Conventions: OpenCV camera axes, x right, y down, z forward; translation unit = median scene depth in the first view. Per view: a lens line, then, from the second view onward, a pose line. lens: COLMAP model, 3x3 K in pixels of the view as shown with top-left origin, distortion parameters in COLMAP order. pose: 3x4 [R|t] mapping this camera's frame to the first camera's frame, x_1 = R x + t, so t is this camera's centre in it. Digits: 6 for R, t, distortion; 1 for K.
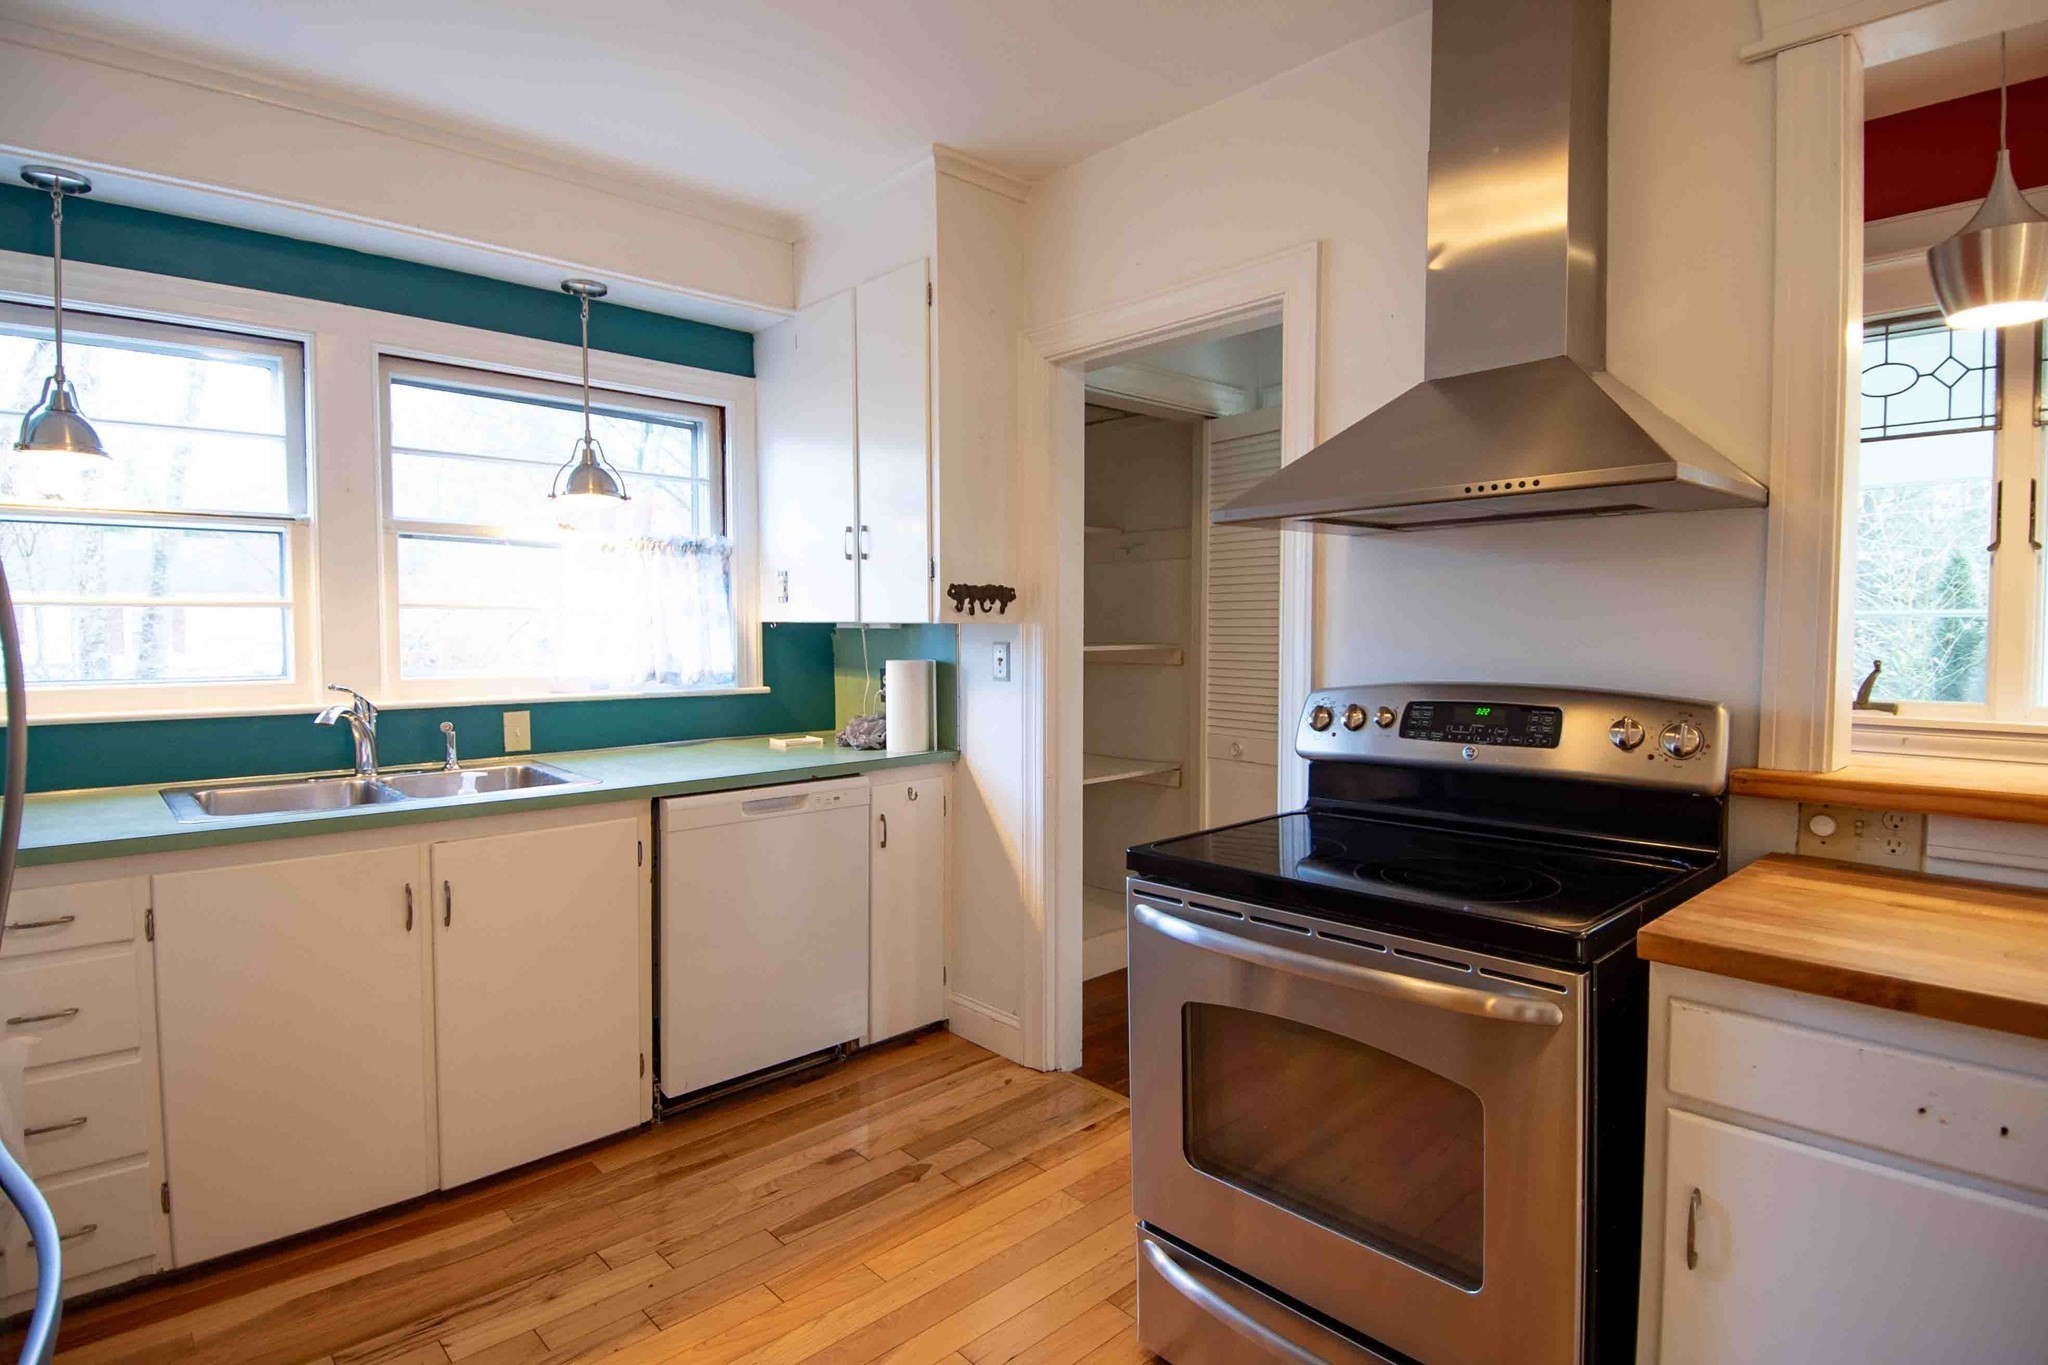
lens RADIAL K [[1062.2, 0, 1024.3], [0, 1062.2, 676.4], [0, 0, 1]] dist [0.051444, -0.060432]
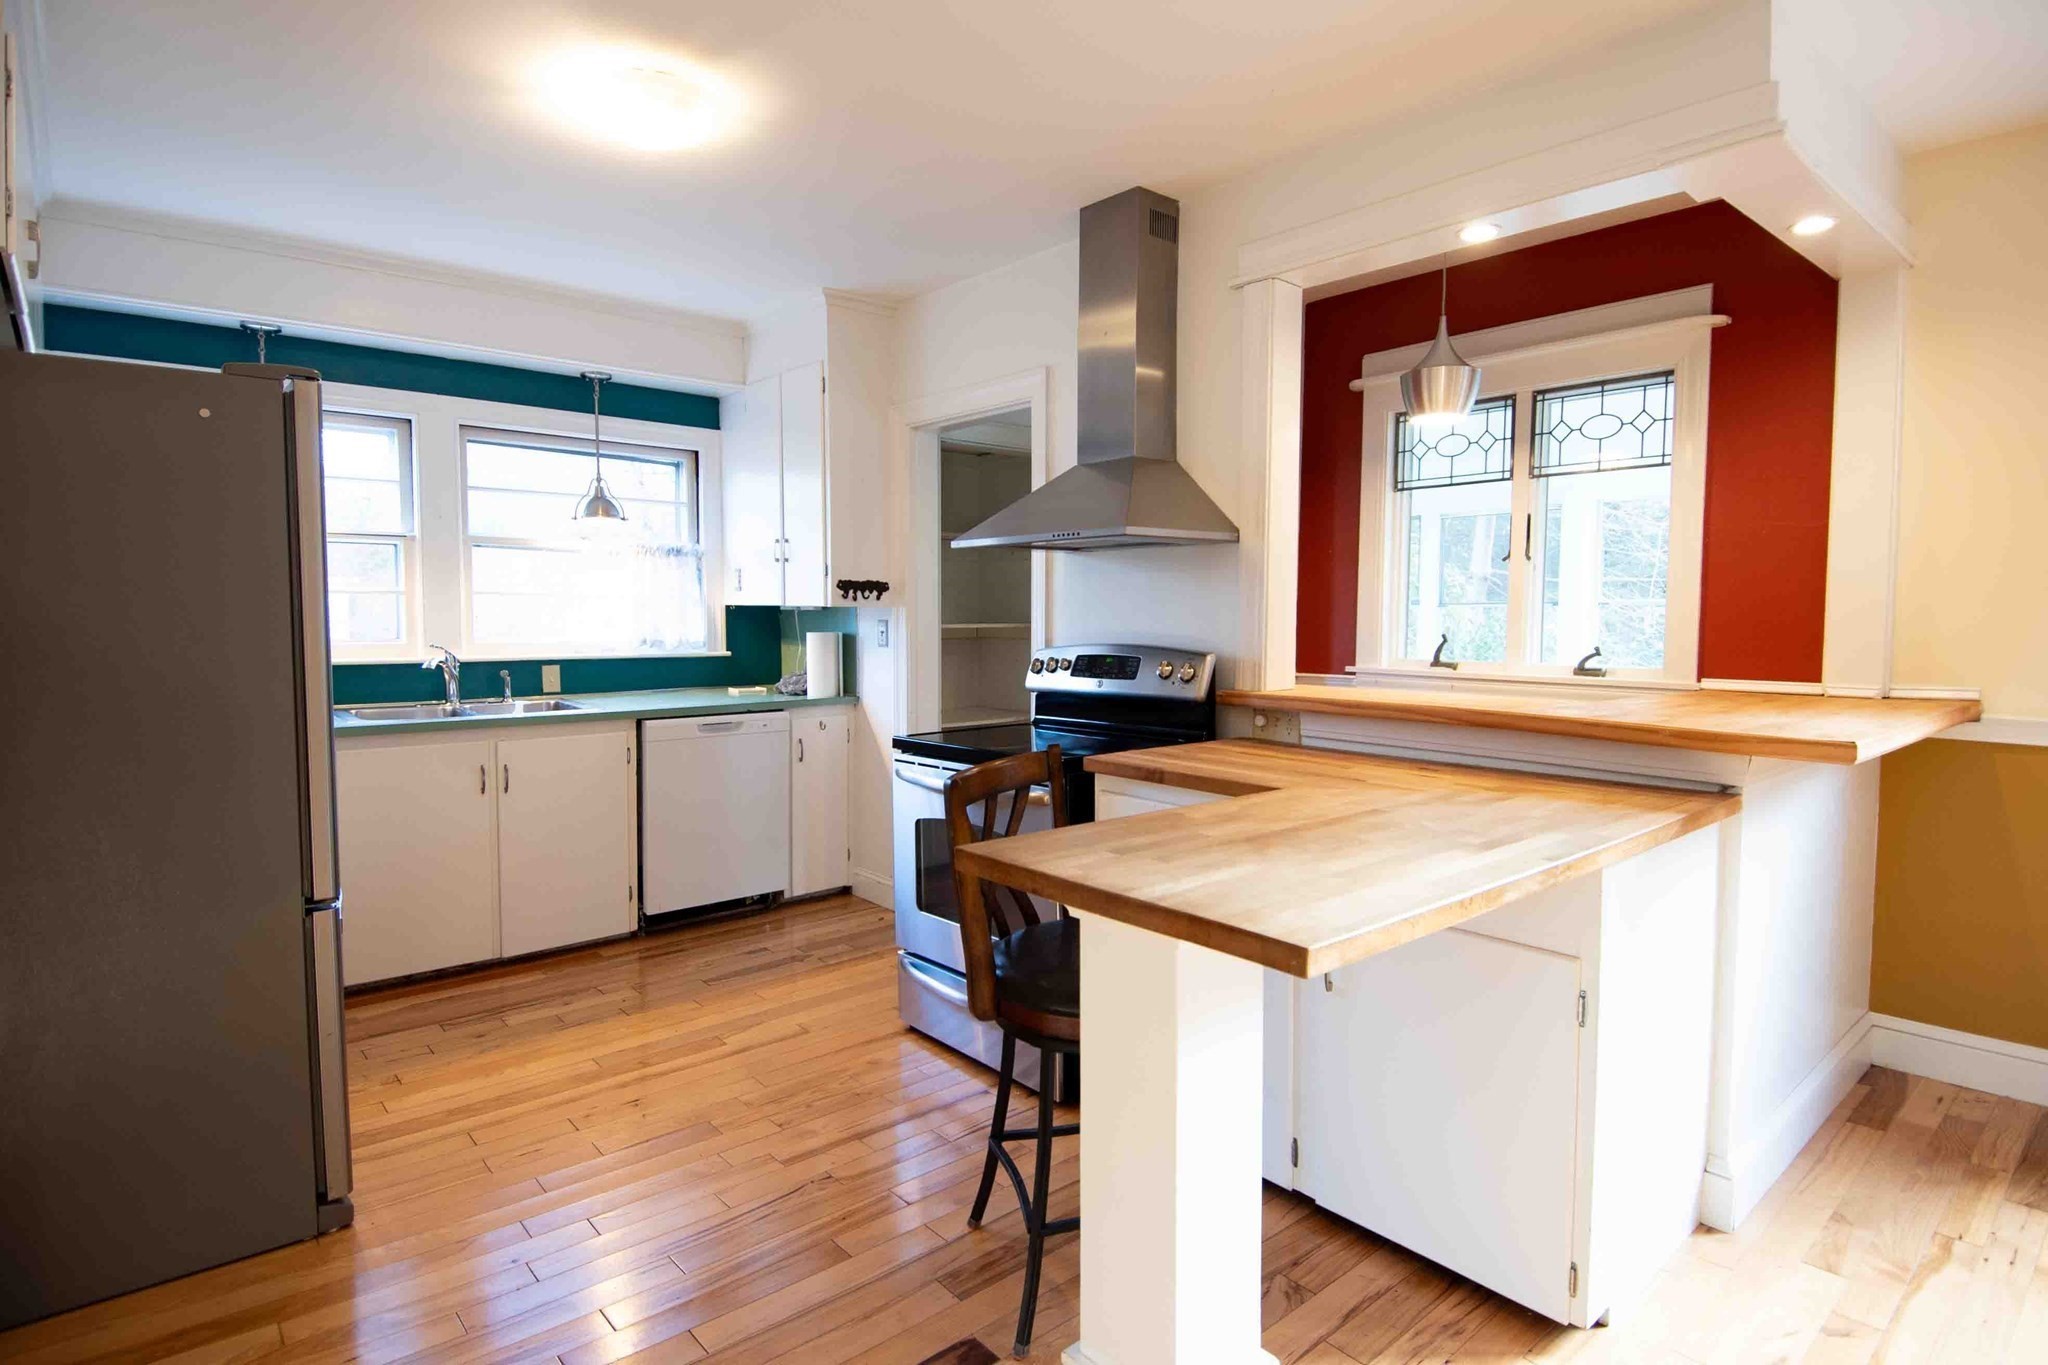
lens RADIAL K [[1062.2, 0, 1024.3], [0, 1062.2, 676.4], [0, 0, 1]] dist [0.051444, -0.060432]
pose [[0.999334, 0.006825, -0.035837, 0.239057], [-0.006312, 0.999876, 0.014398, 0.024080], [0.035931, -0.014162, 0.999254, -0.465912]]
